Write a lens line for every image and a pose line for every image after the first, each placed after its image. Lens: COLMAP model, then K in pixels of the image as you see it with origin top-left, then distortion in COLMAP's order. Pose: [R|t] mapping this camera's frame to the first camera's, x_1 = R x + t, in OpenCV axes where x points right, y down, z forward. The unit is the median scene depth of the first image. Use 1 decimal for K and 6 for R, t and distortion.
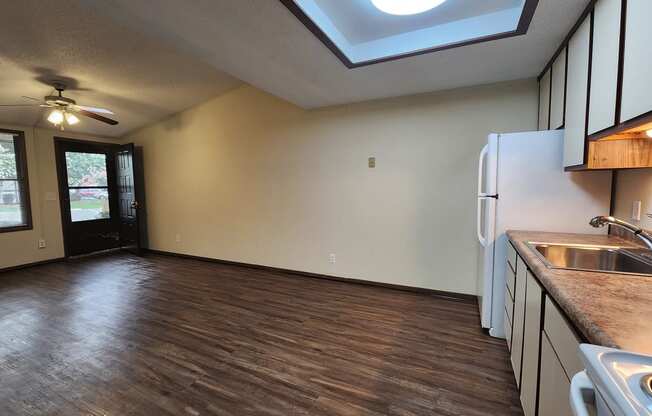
lens RADIAL K [[287.8, 0, 323.8], [0, 287.8, 209.0], [0, 0, 1]] dist [-0.000484, -0.000539]
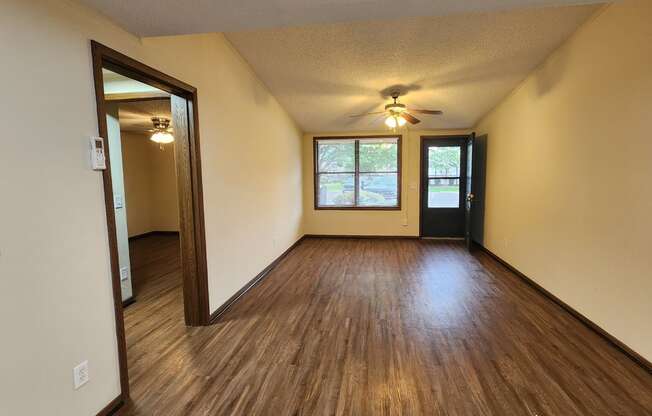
lens RADIAL K [[287.8, 0, 336.5], [0, 287.8, 203.5], [0, 0, 1]] dist [-0.000484, -0.000539]
pose [[0.326576, 0.105505, -0.939264, 0.222564], [-0.076086, 0.993460, 0.085138, -0.098919], [0.942103, 0.043661, 0.332468, 0.589257]]
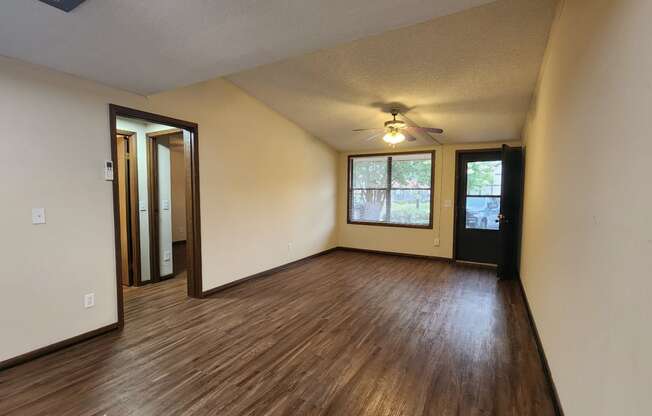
lens RADIAL K [[287.8, 0, 320.8], [0, 287.8, 214.0], [0, 0, 1]] dist [-0.000484, -0.000539]
pose [[-0.055455, 0.086287, -0.994726, 0.472462], [-0.093268, 0.991455, 0.091203, -0.125161], [0.994095, 0.097834, -0.046934, 1.159166]]
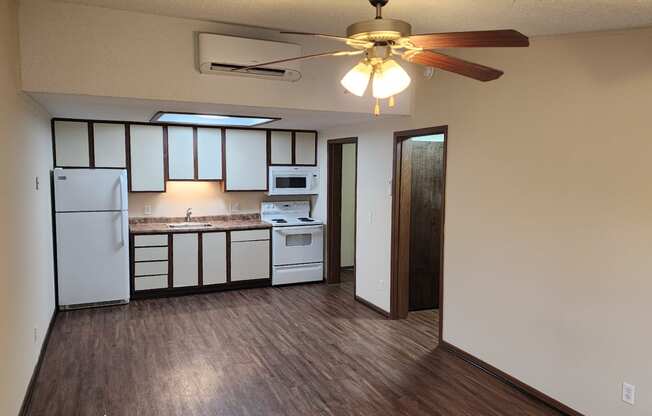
lens RADIAL K [[510.5, 0, 327.8], [0, 510.5, 210.3], [0, 0, 1]] dist [0.034837, -0.006525]
pose [[-0.768132, -0.048500, 0.638452, -1.882603], [0.055154, 0.988409, 0.141441, -0.352780], [-0.637911, 0.143859, -0.756554, 2.280955]]
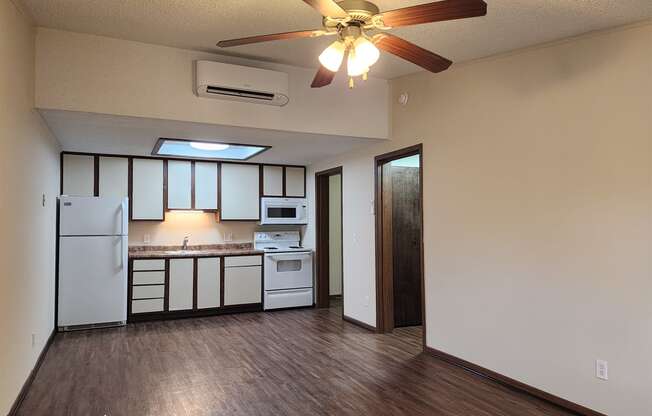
lens RADIAL K [[479.2, 0, 323.8], [0, 479.2, 207.7], [0, 0, 1]] dist [0.034744, -0.013267]
pose [[-0.773953, 0.042542, 0.631813, -1.912942], [0.068713, 0.997491, 0.017008, -0.162321], [-0.629504, 0.056577, -0.774934, 2.302531]]
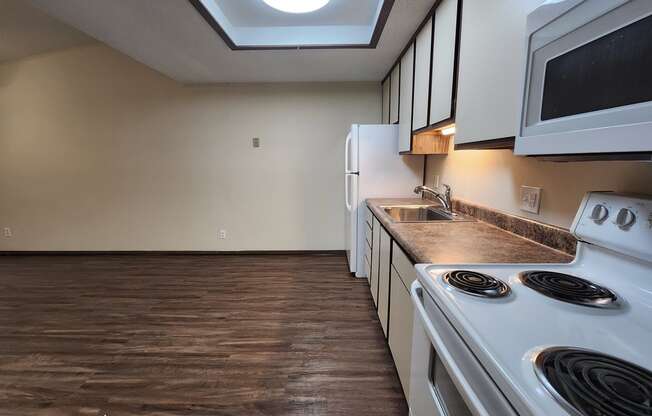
lens RADIAL K [[266.5, 0, 324.5], [0, 266.5, 207.5], [0, 0, 1]] dist [0.003304, -0.000710]
pose [[0.904911, -0.070252, 0.419762, -0.058040], [0.033869, 0.995041, 0.093518, -0.007252], [-0.424250, -0.070408, 0.902804, -0.043070]]
